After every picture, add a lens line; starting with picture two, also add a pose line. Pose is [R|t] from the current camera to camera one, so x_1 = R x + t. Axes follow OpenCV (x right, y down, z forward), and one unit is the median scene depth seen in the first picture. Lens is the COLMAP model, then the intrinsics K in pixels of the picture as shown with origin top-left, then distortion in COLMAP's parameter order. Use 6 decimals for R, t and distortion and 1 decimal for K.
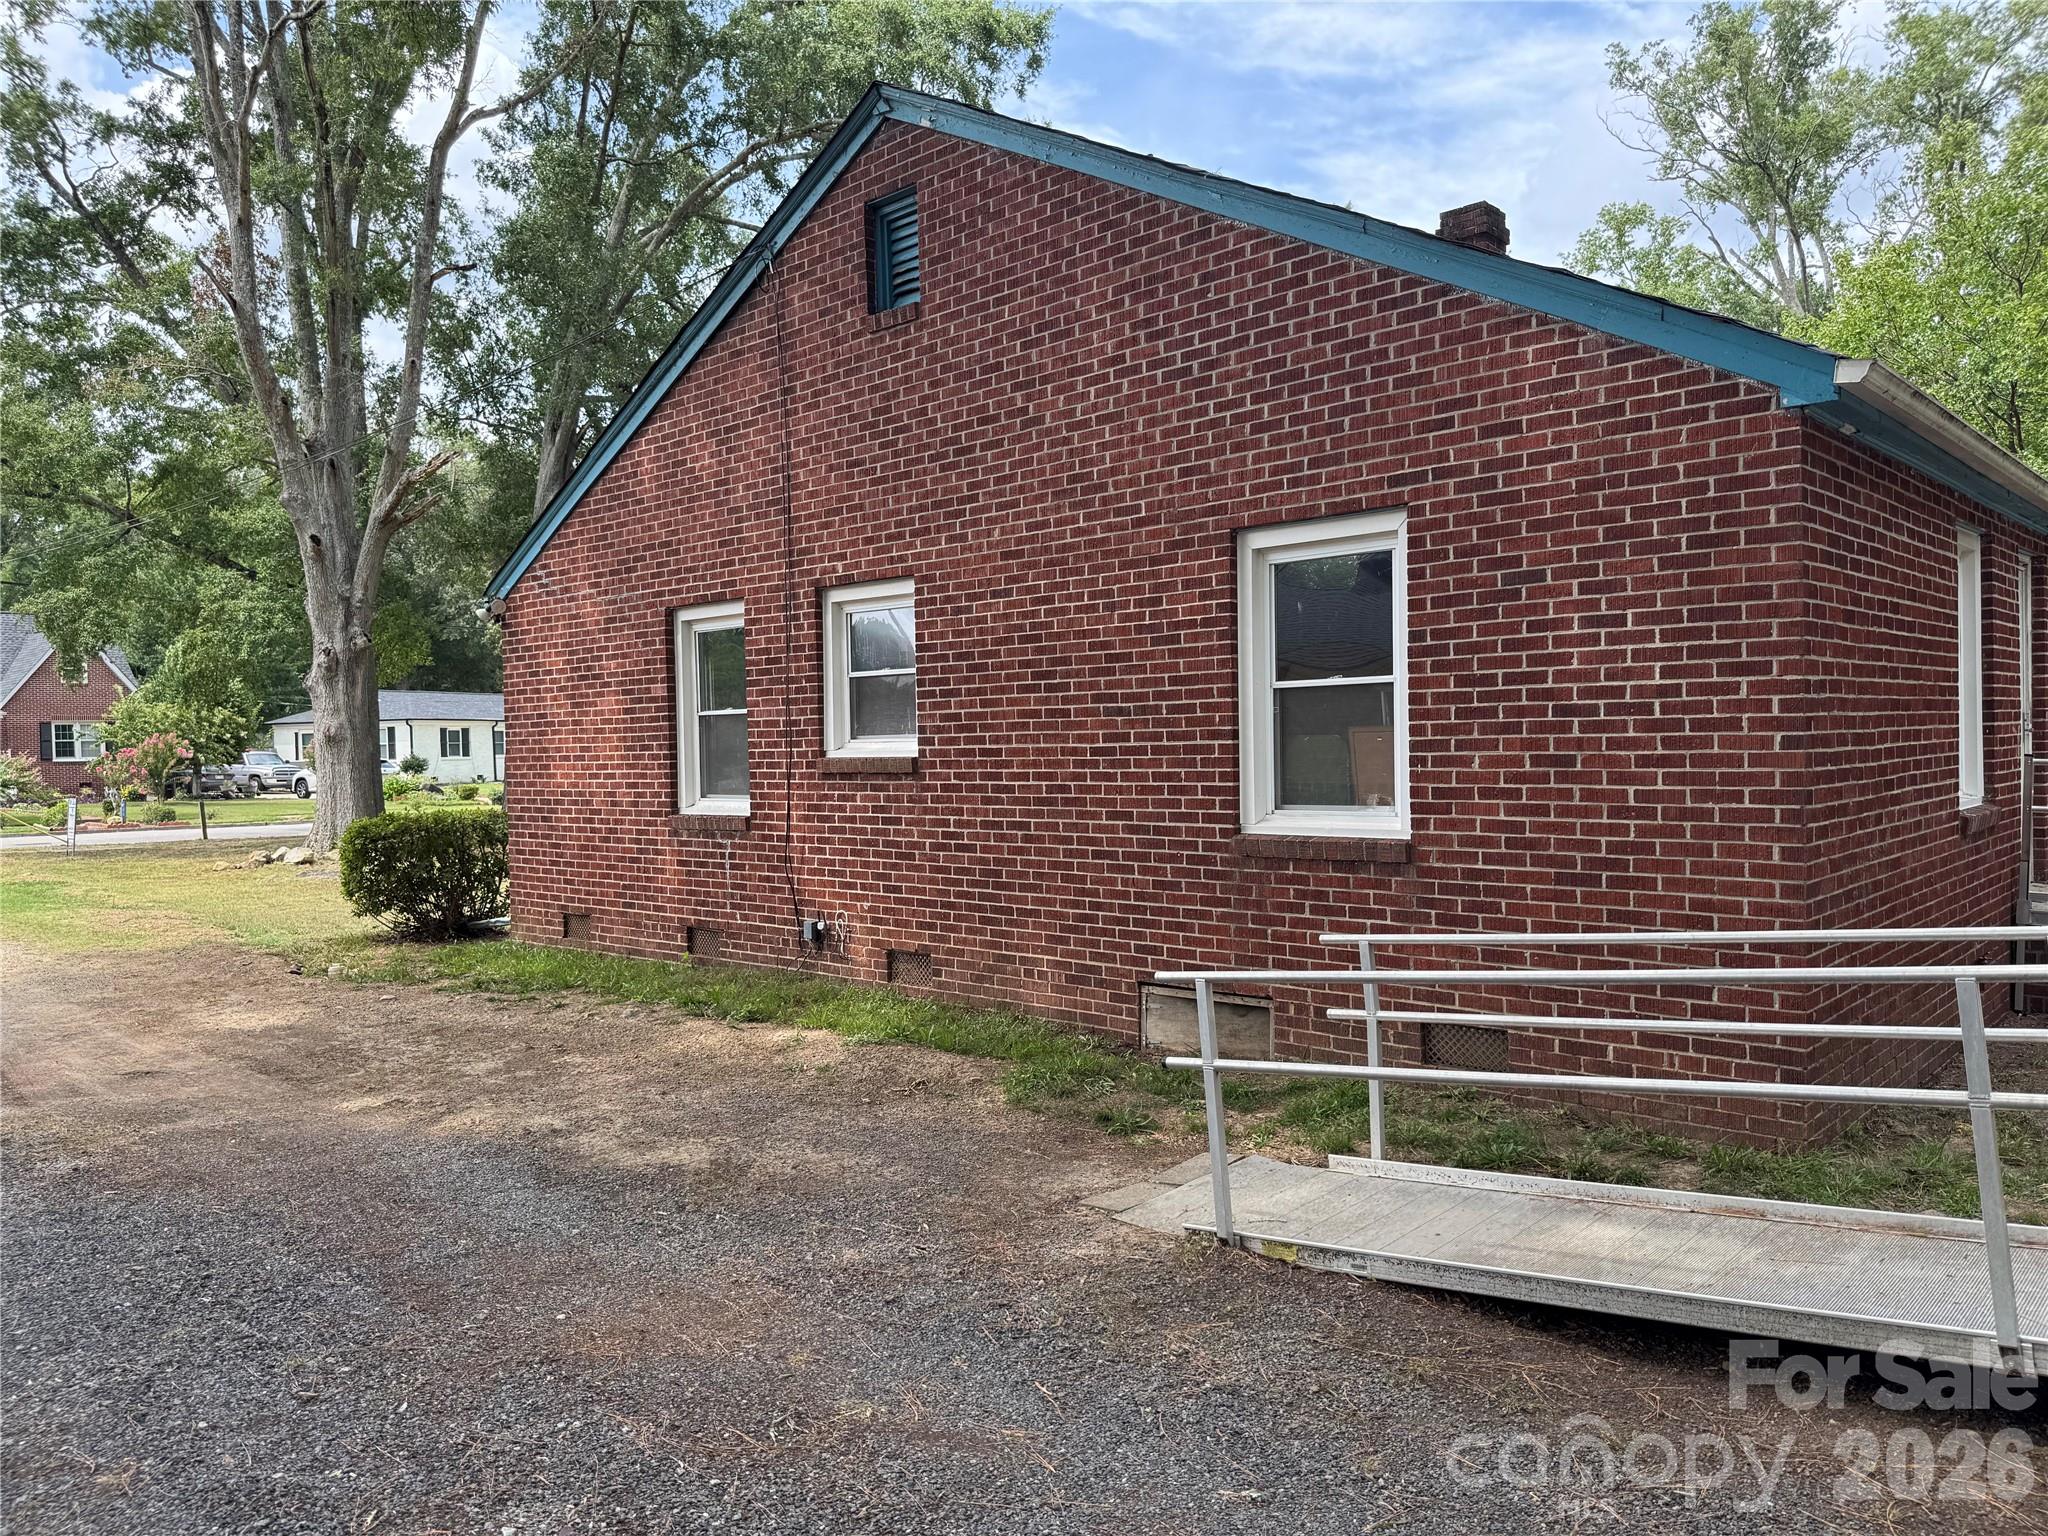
lens RADIAL K [[1438.7, 0, 1031.8], [0, 1438.7, 755.4], [0, 0, 1]] dist [0.084332, -0.132918]
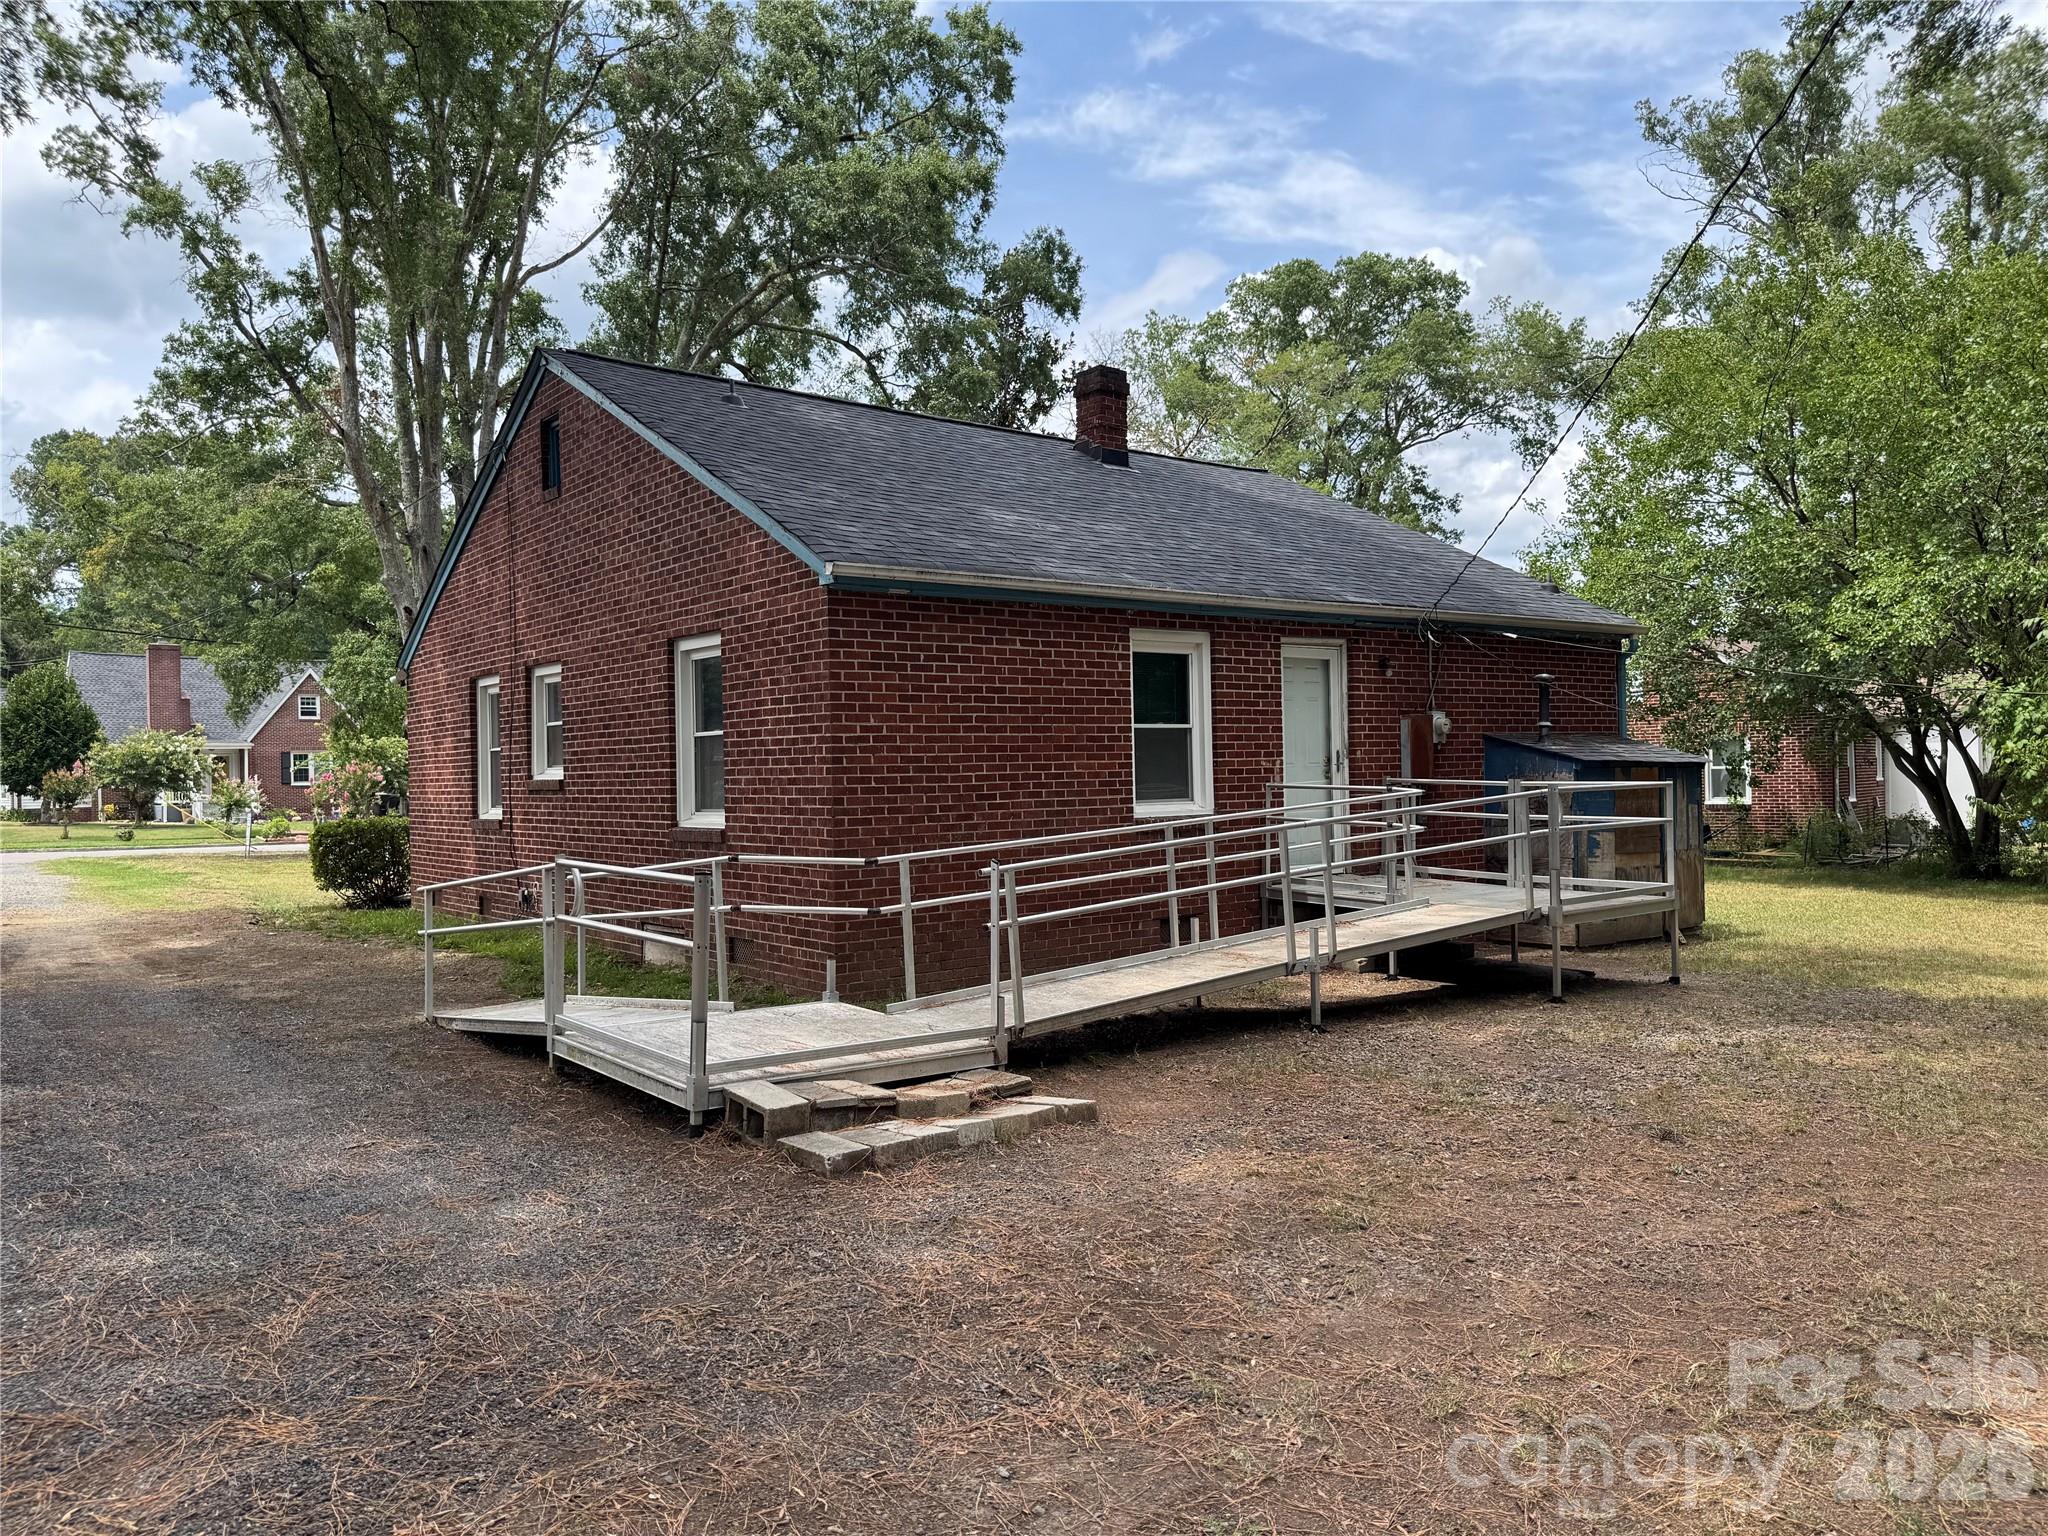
lens RADIAL K [[1514.8, 0, 1121.6], [0, 1514.8, 758.1], [0, 0, 1]] dist [0.171681, -0.335229]
pose [[0.986172, 0.001864, -0.165715, 0.334169], [-0.004800, 0.999838, -0.017319, 0.001721], [0.165656, 0.017875, 0.986022, -0.220353]]
